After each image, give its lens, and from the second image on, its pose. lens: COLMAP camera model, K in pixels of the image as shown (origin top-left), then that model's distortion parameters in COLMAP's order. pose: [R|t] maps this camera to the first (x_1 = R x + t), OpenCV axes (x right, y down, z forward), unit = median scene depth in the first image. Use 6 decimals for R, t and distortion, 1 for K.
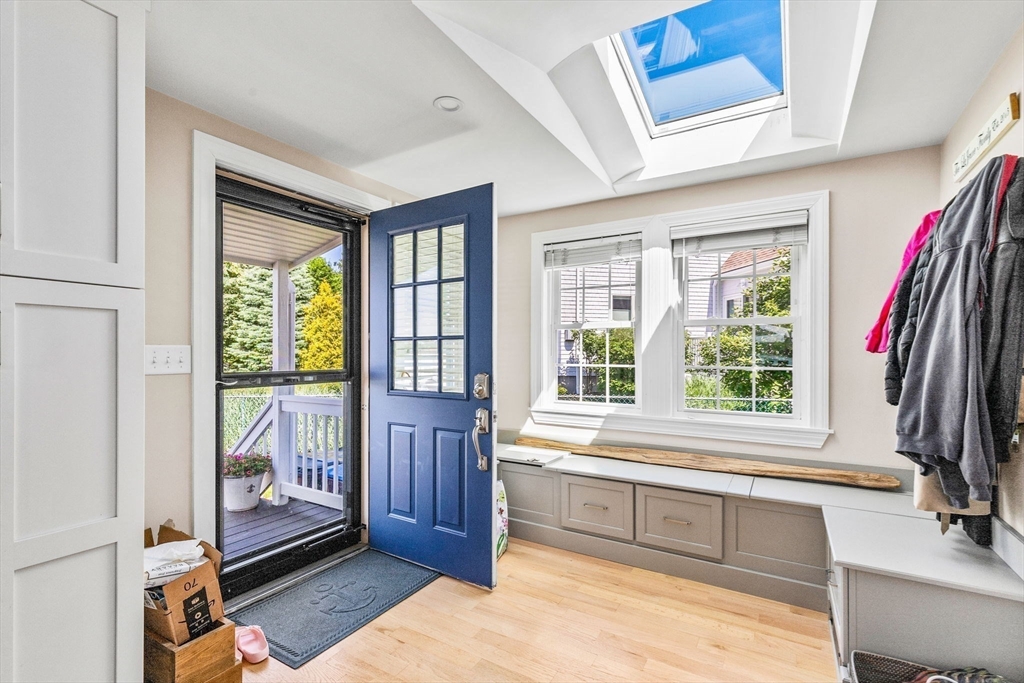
lens RADIAL K [[462.6, 0, 512.0], [0, 462.6, 341.5], [0, 0, 1]] dist [0.000538, 0.000051]
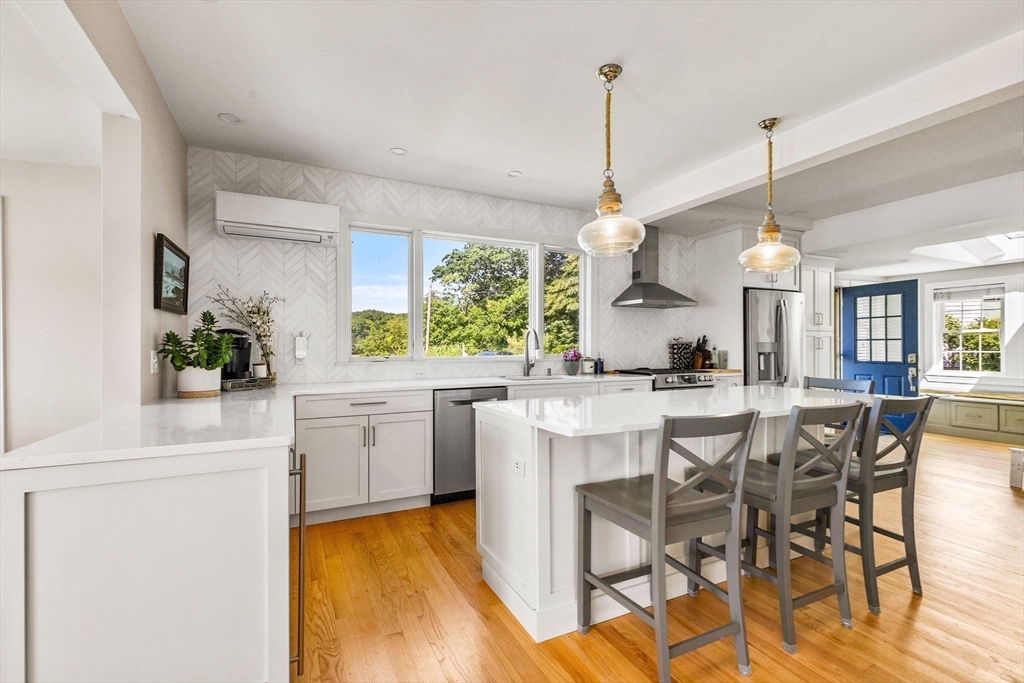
lens RADIAL K [[459.0, 0, 512.0], [0, 459.0, 341.5], [0, 0, 1]] dist [0.000927, 0.000081]
pose [[0.834713, -0.010107, -0.550592, -0.461385], [0.018629, 0.999778, 0.009890, -0.056938], [0.550370, -0.018512, 0.834716, -2.094872]]
